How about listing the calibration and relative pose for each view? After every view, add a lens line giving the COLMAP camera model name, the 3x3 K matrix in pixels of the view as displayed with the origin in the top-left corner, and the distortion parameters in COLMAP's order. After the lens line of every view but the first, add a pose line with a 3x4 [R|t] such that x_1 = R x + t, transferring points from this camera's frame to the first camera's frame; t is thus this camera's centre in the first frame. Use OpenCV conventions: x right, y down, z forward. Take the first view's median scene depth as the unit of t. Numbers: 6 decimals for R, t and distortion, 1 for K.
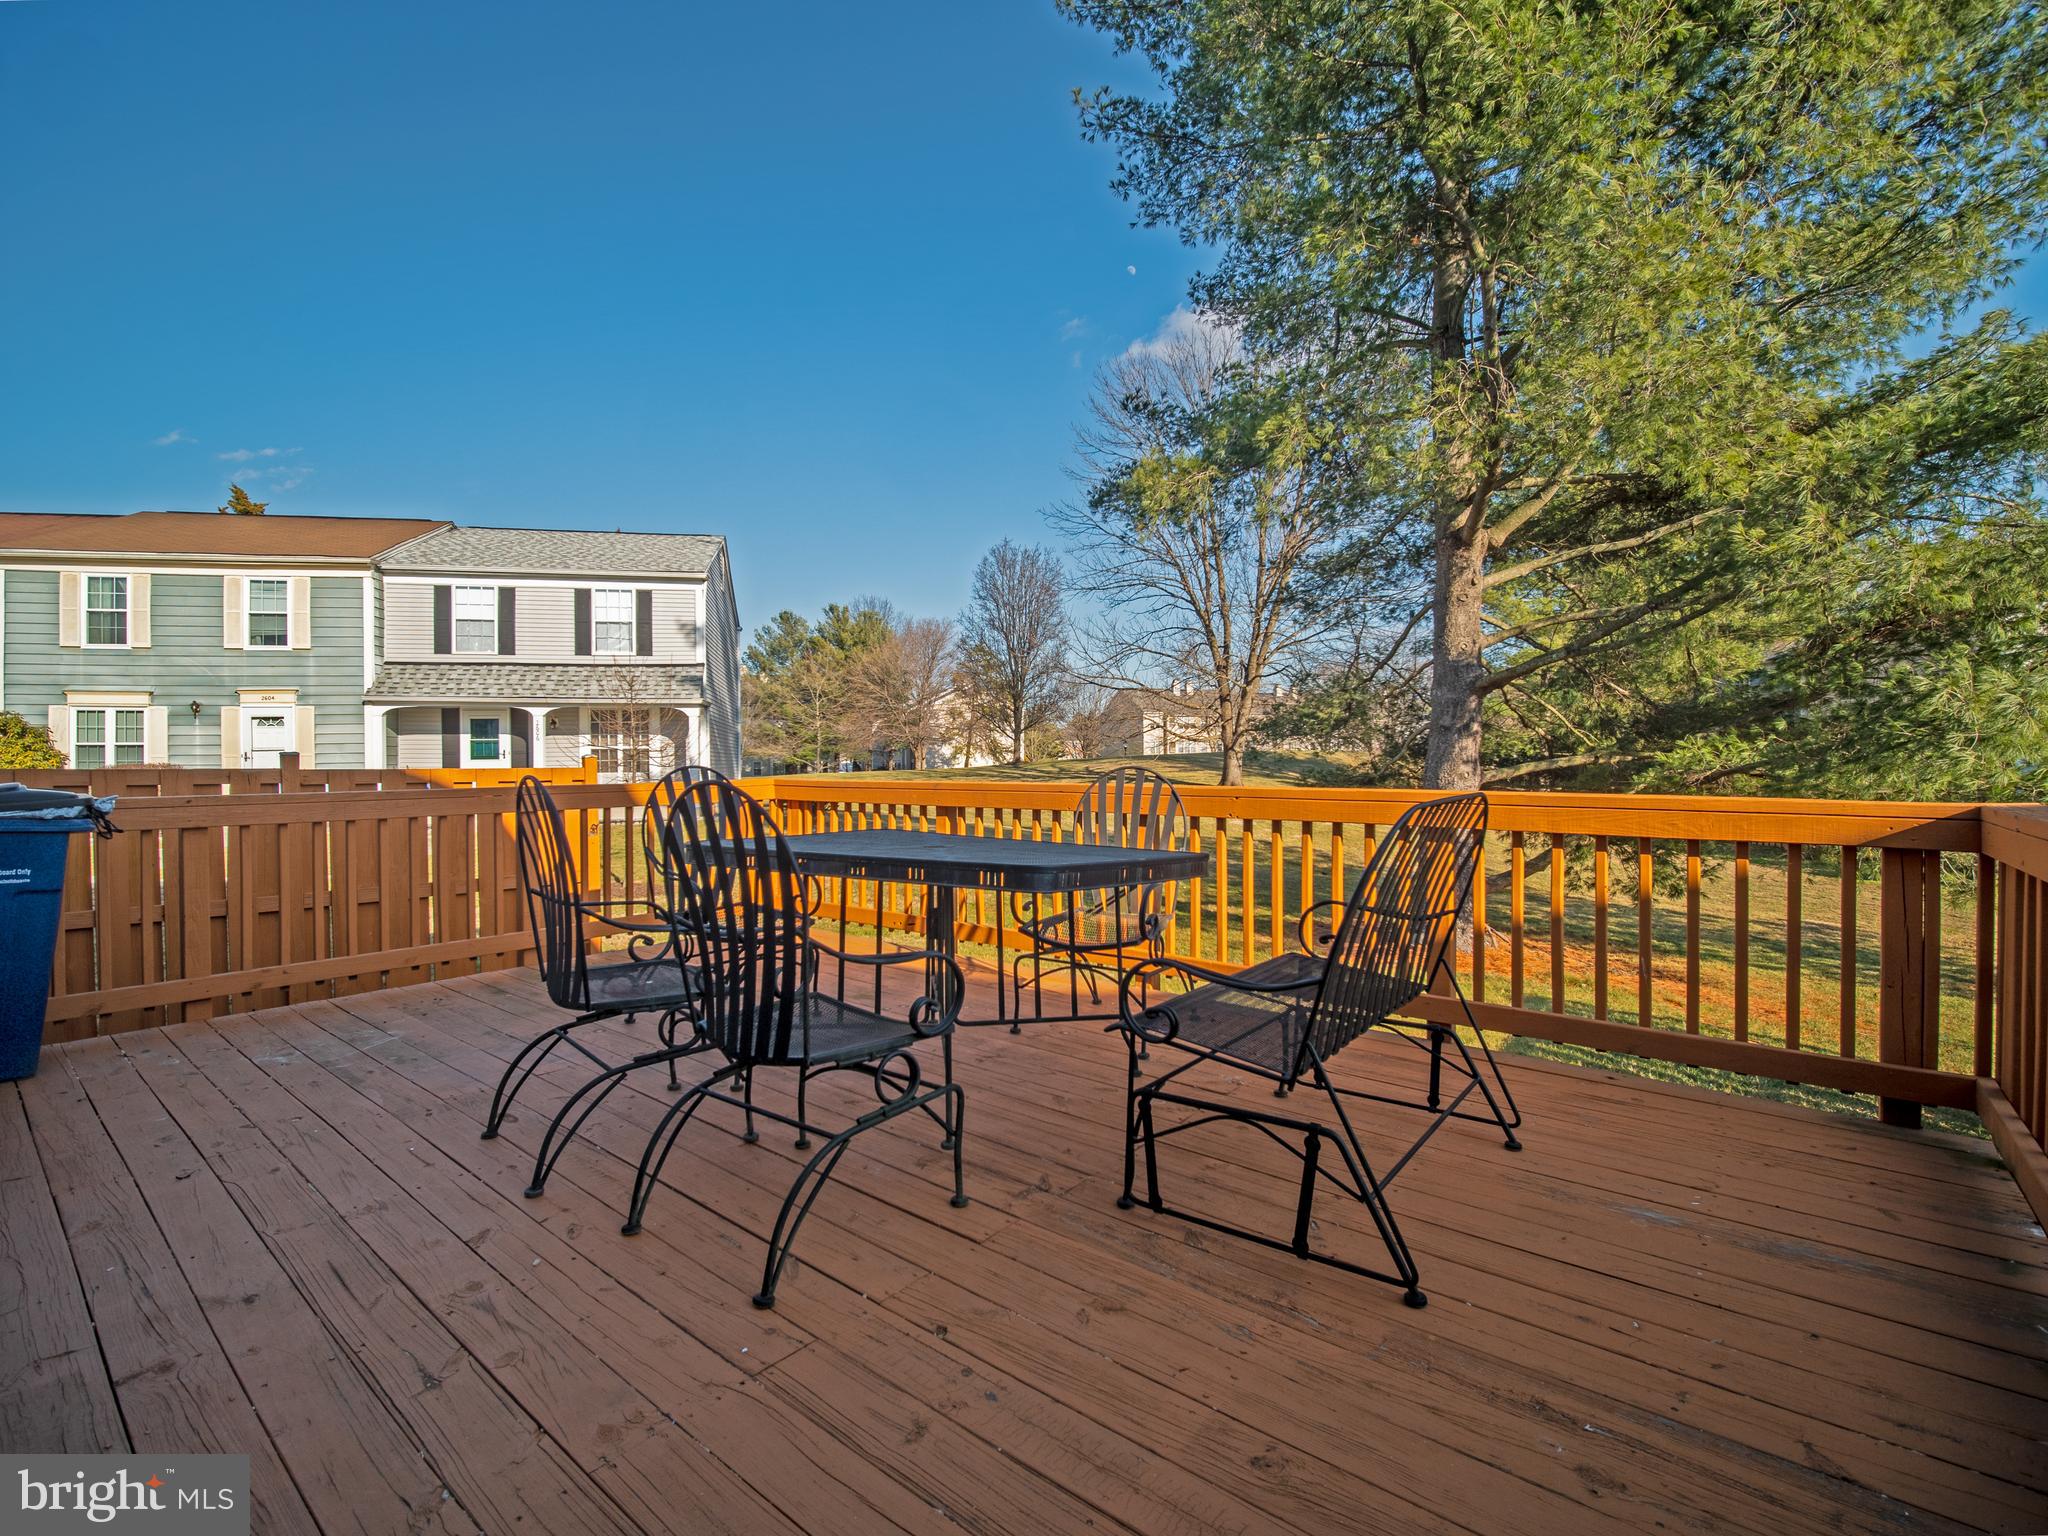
lens RADIAL K [[952.8, 0, 1019.7], [0, 952.8, 763.9], [0, 0, 1]] dist [-0.018888, -0.001266]
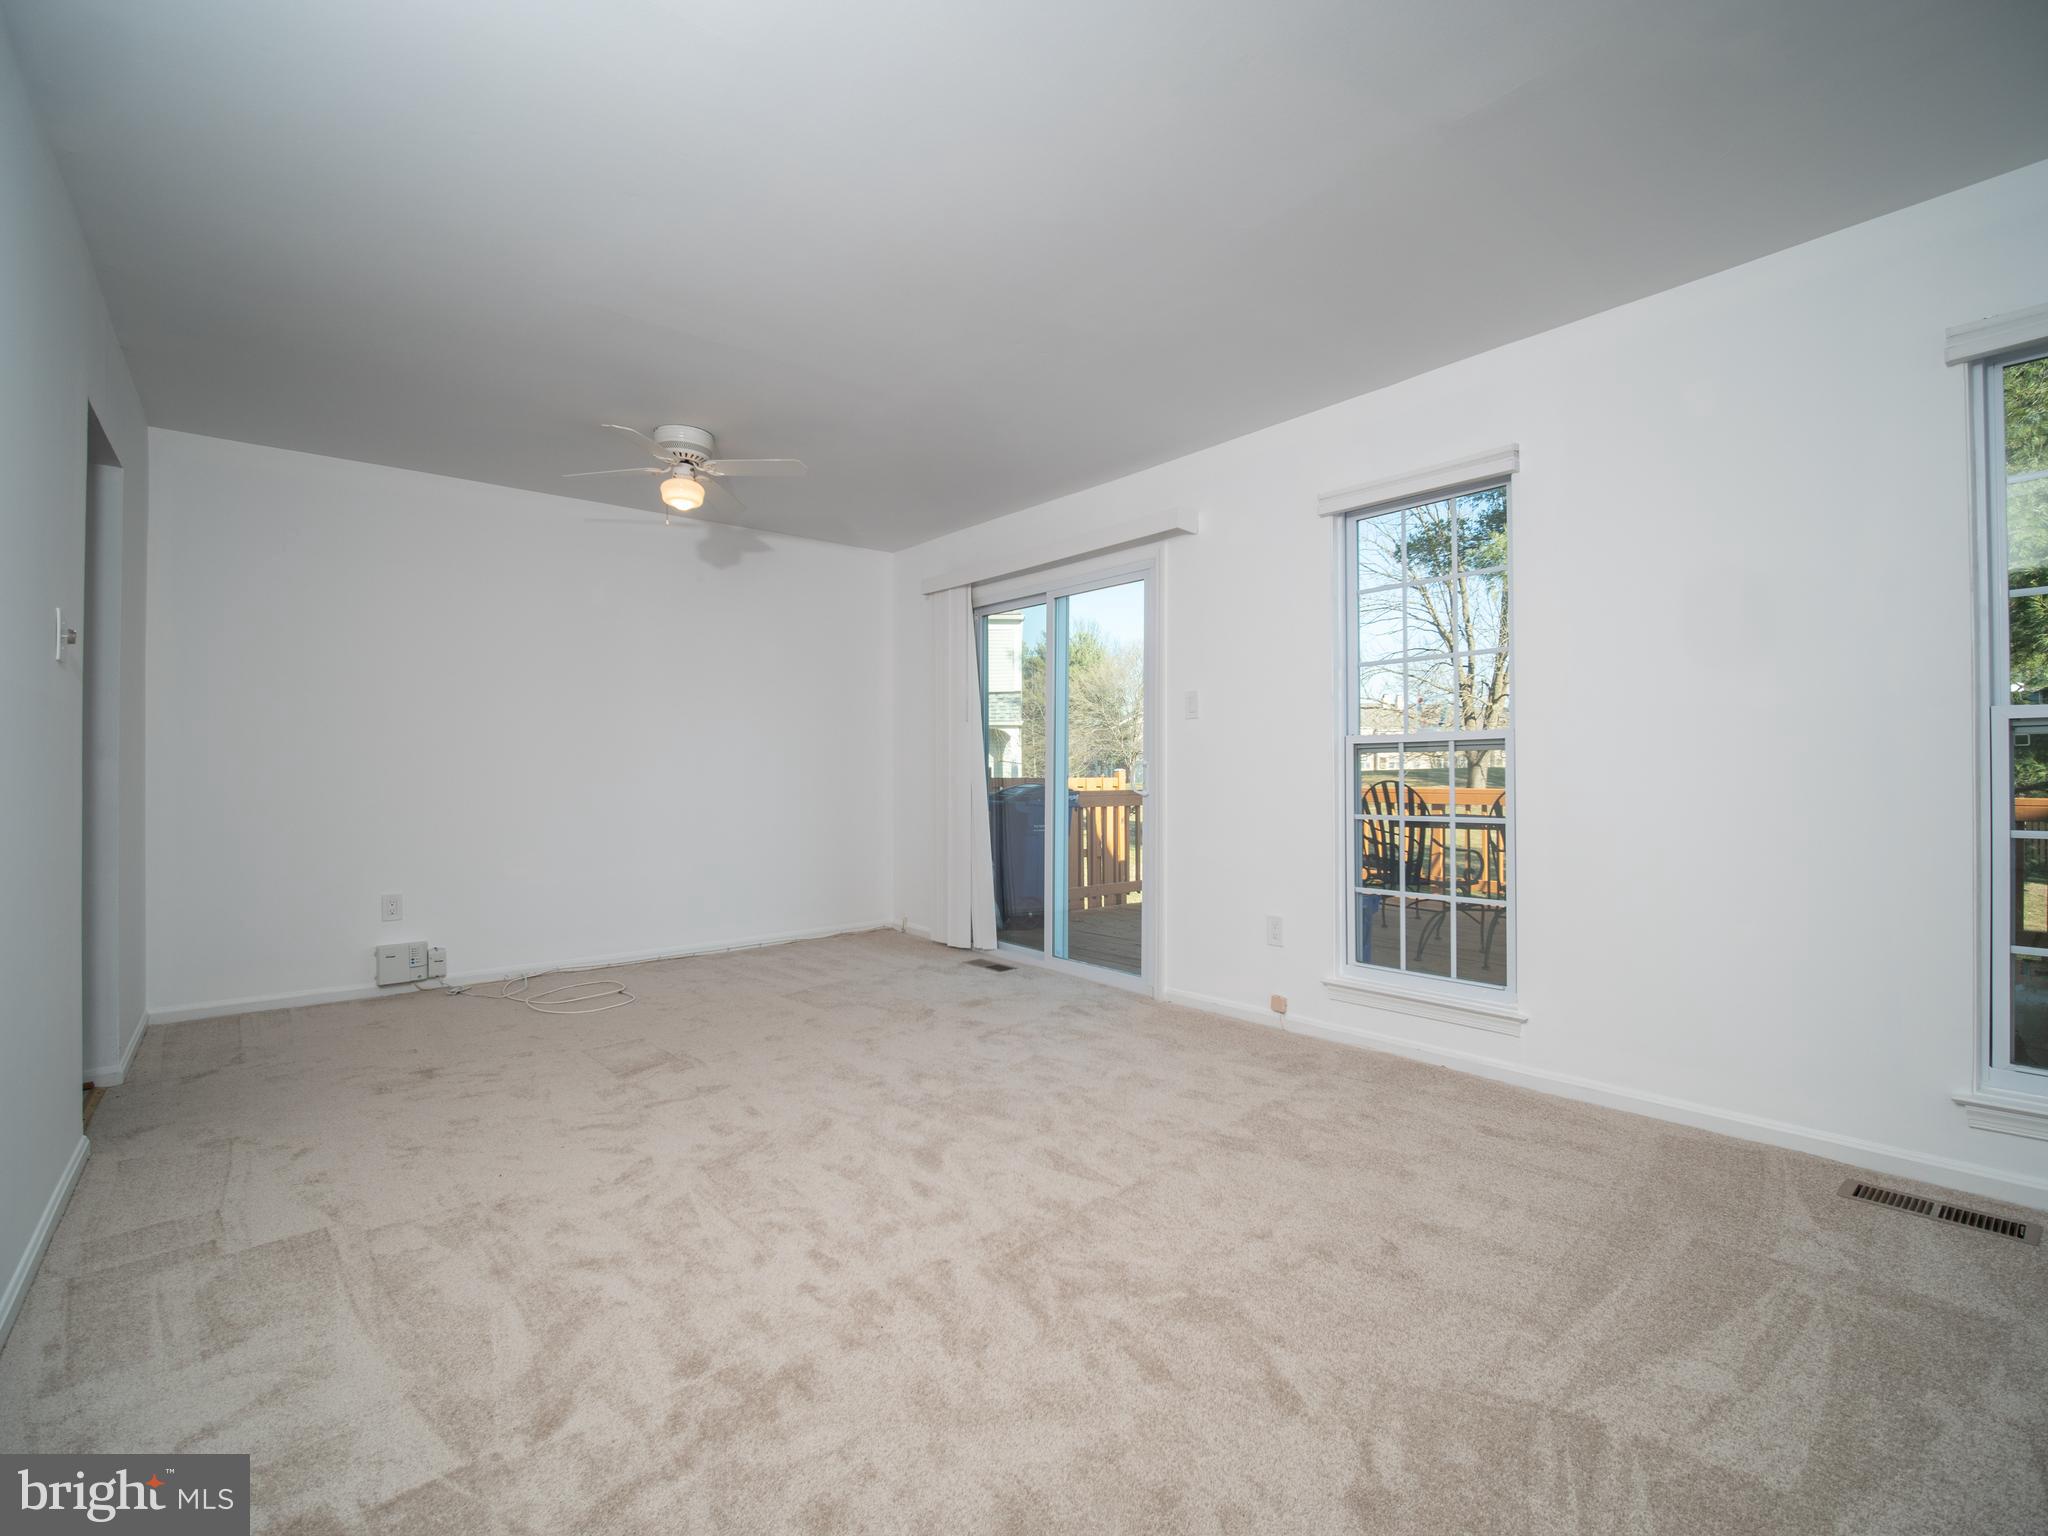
lens RADIAL K [[952.8, 0, 1019.7], [0, 952.8, 763.9], [0, 0, 1]] dist [-0.018888, -0.001266]
pose [[0.983210, 0.003315, -0.182445, -0.077302], [-0.006109, 0.999873, -0.014753, 0.001457], [0.182373, 0.015619, 0.983105, -0.104197]]
